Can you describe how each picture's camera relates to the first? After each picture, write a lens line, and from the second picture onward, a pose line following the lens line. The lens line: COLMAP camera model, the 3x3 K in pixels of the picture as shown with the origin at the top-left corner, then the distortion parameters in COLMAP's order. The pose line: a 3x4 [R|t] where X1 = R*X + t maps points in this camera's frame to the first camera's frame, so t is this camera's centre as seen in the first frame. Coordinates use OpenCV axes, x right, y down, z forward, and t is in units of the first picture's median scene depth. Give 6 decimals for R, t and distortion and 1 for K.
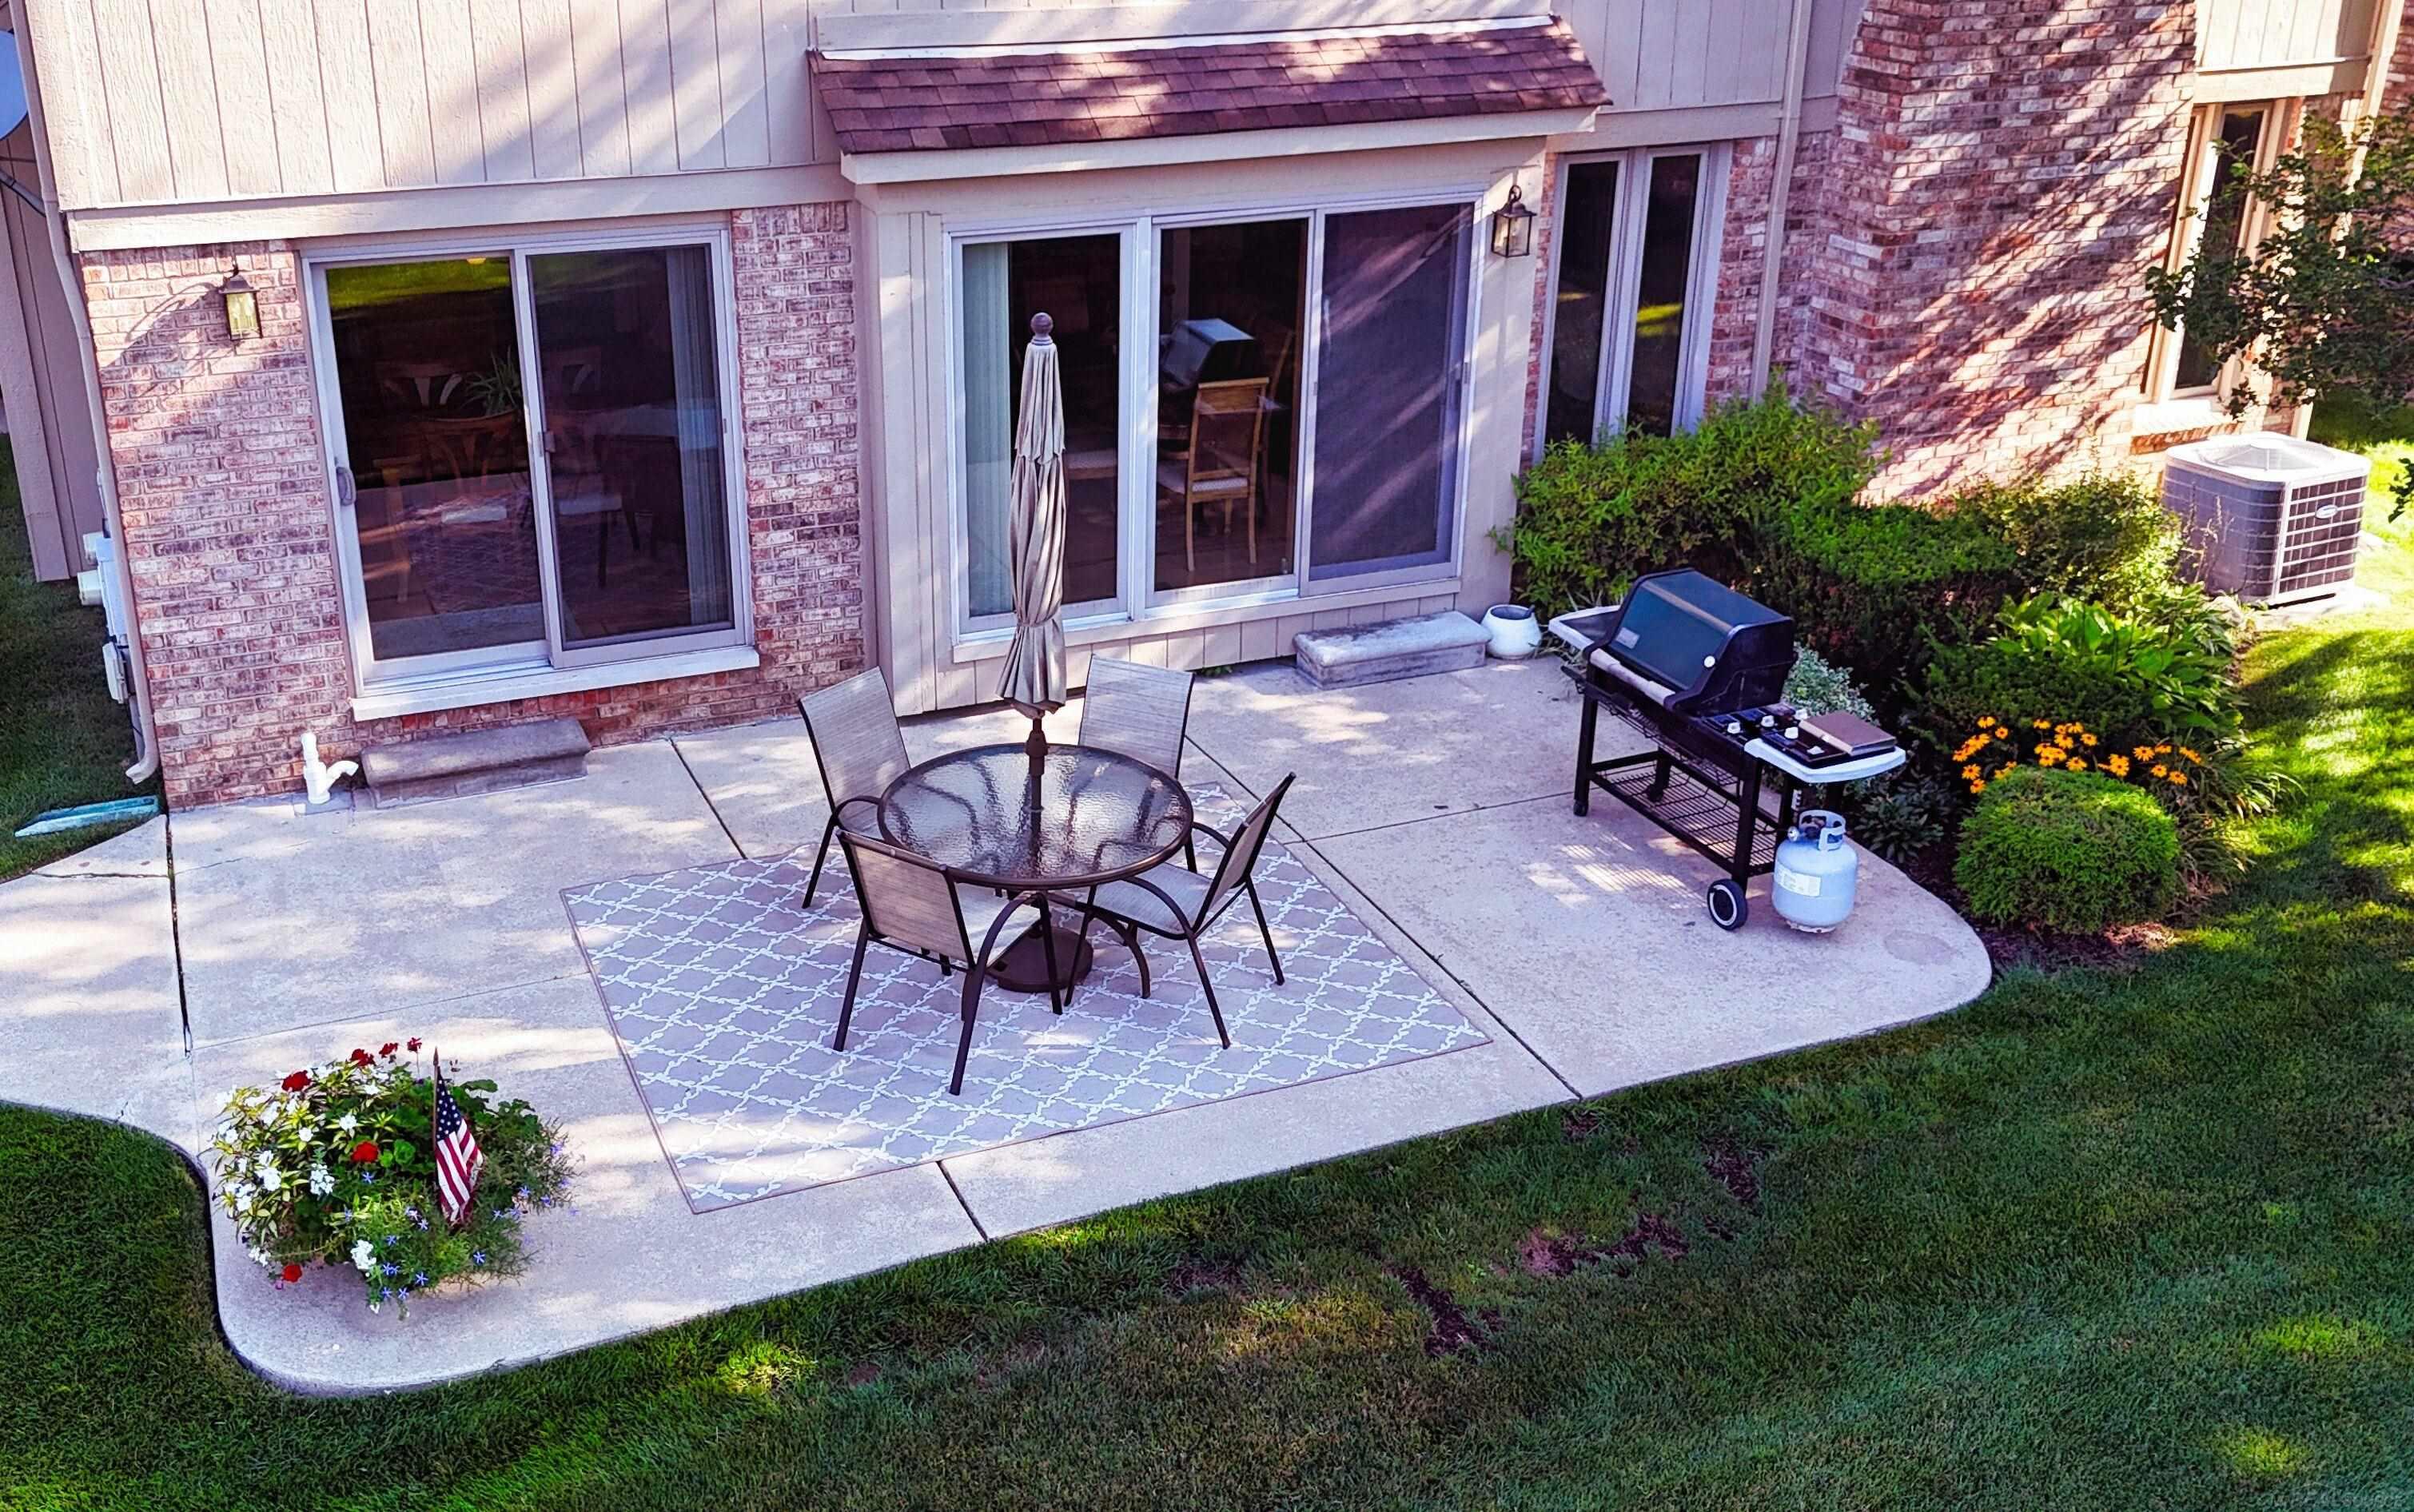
lens RADIAL K [[2475.5, 0, 1094.6], [0, 2475.5, 754.6], [0, 0, 1]] dist [0.131447, -0.344298]
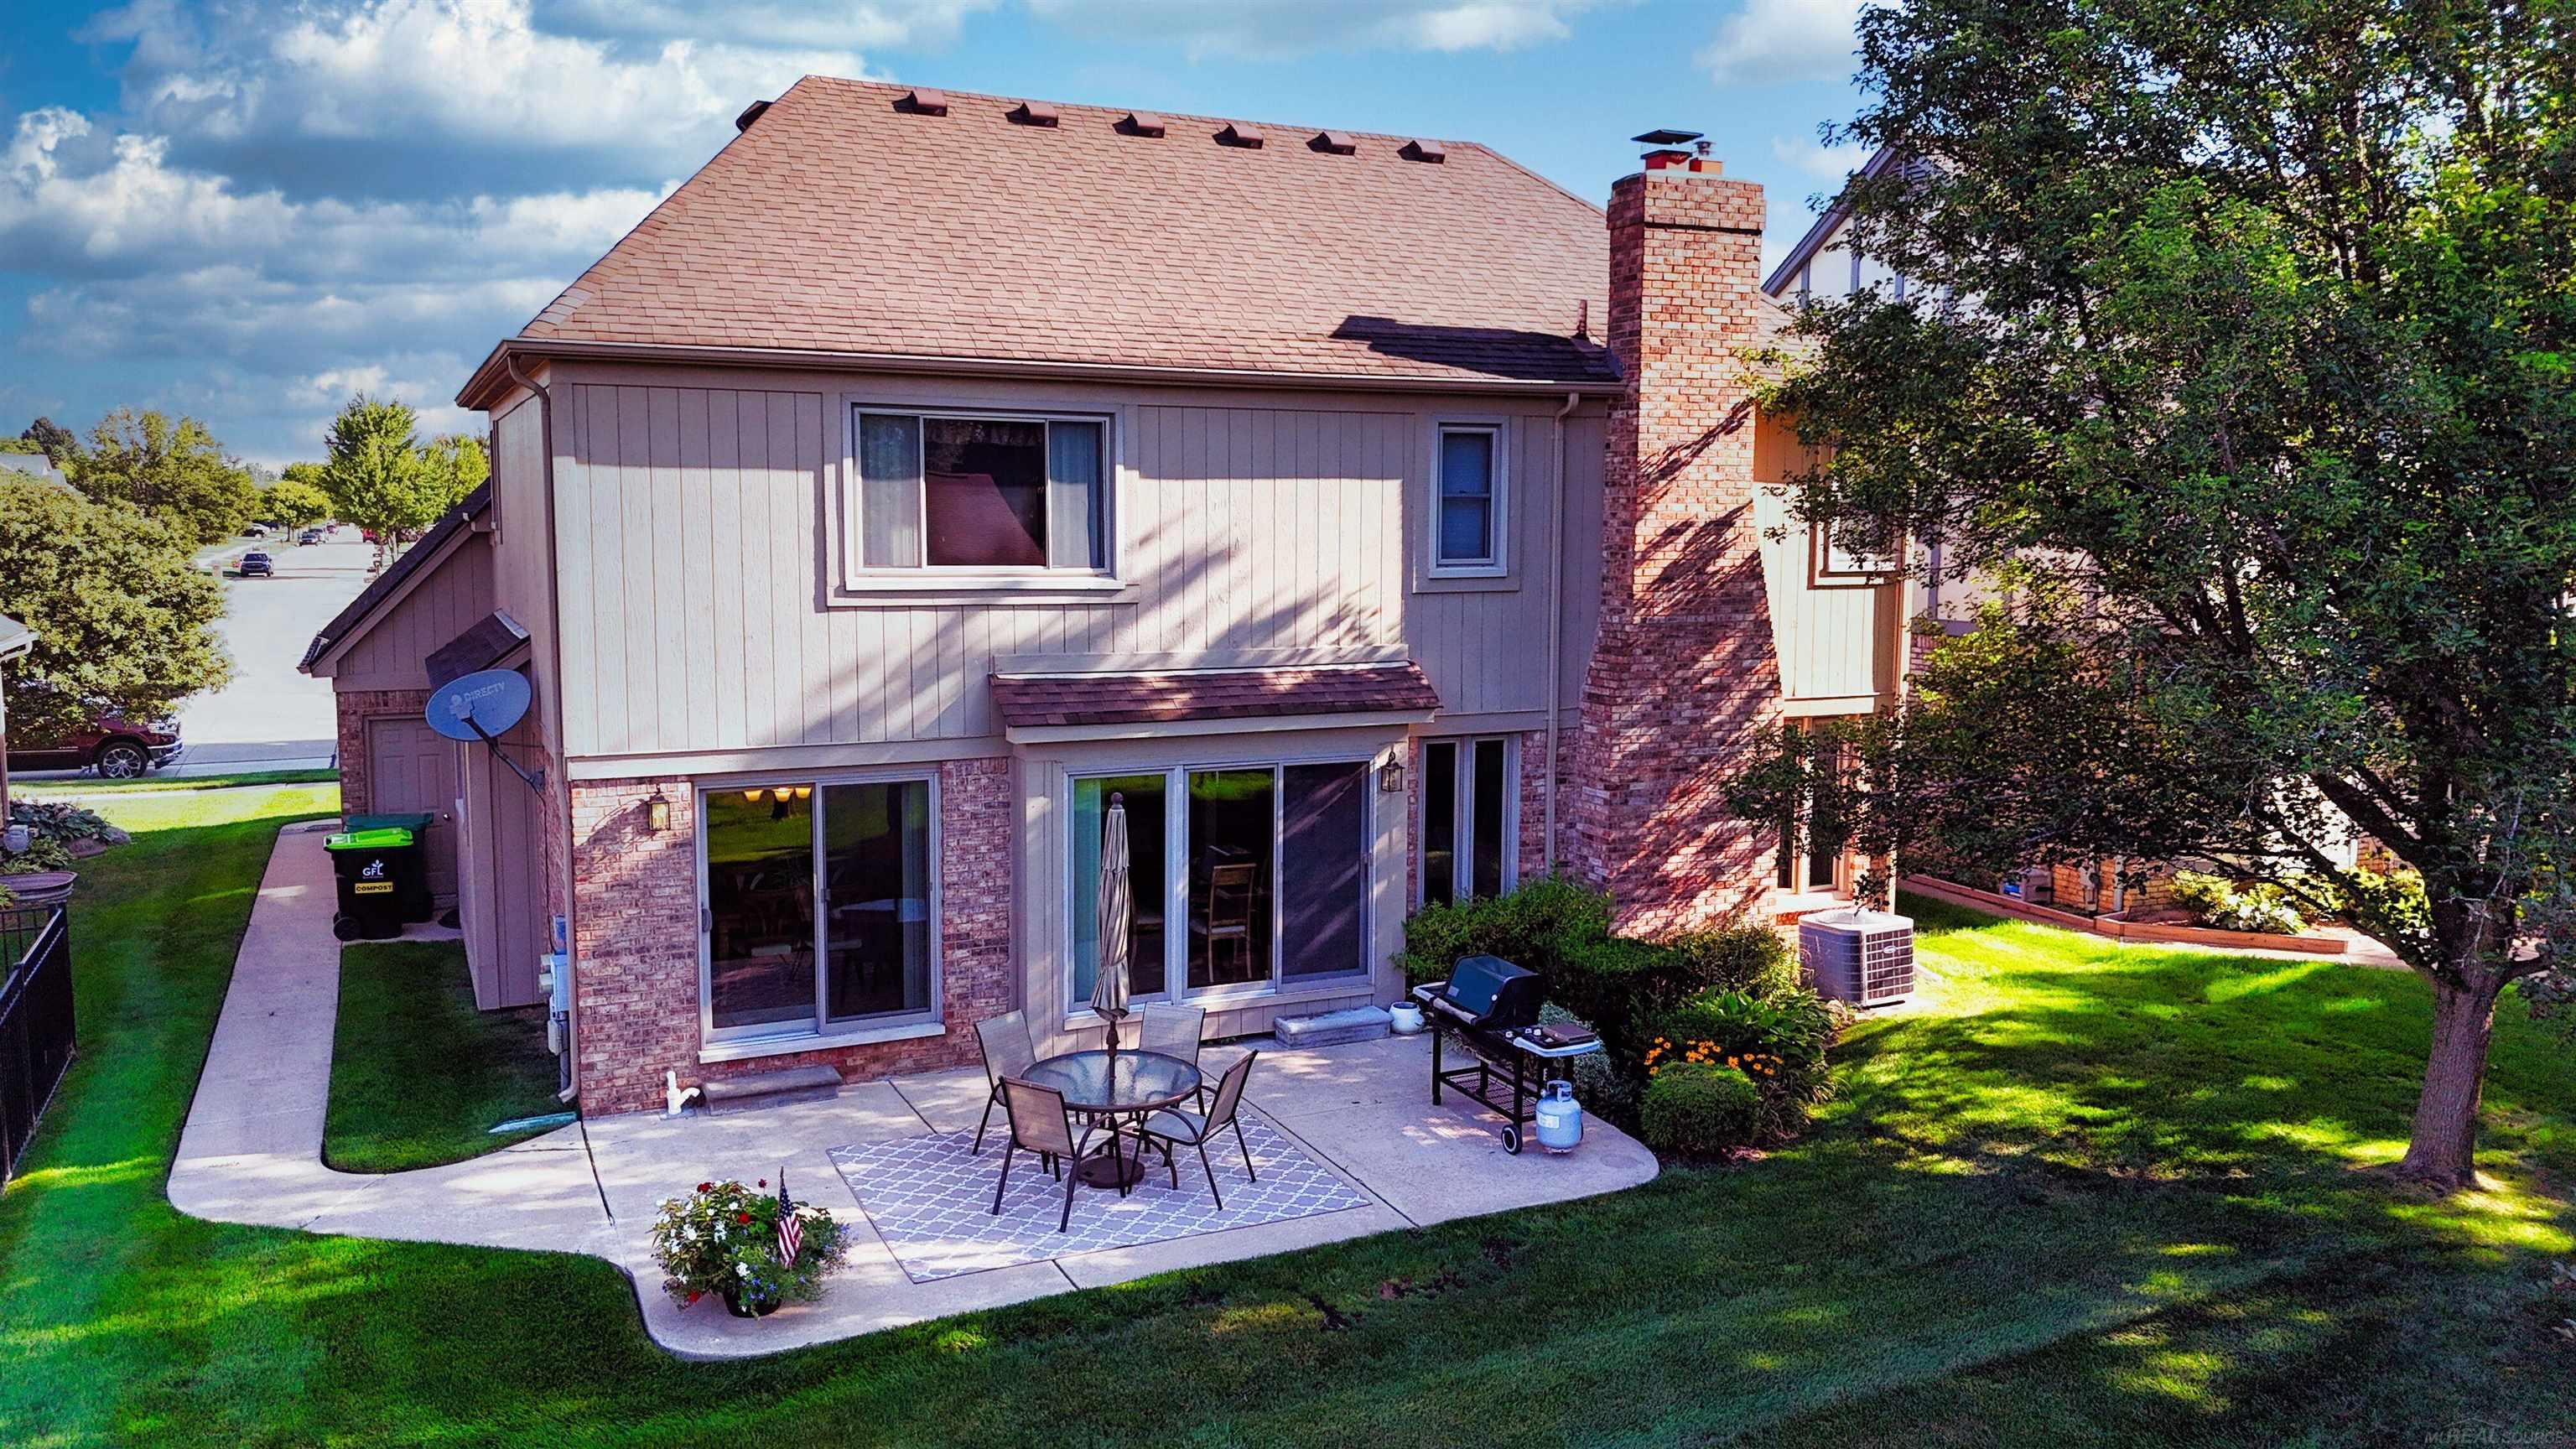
lens RADIAL K [[1841.6, 0, 1288.0], [0, 1841.6, 724.5], [0, 0, 1]] dist [0.011565, 0.001152]
pose [[0.997928, -0.000561, 0.064334, 0.013949], [0.017947, 0.962698, -0.269983, 0.111224], [-0.061783, 0.270579, 0.960713, -0.265848]]
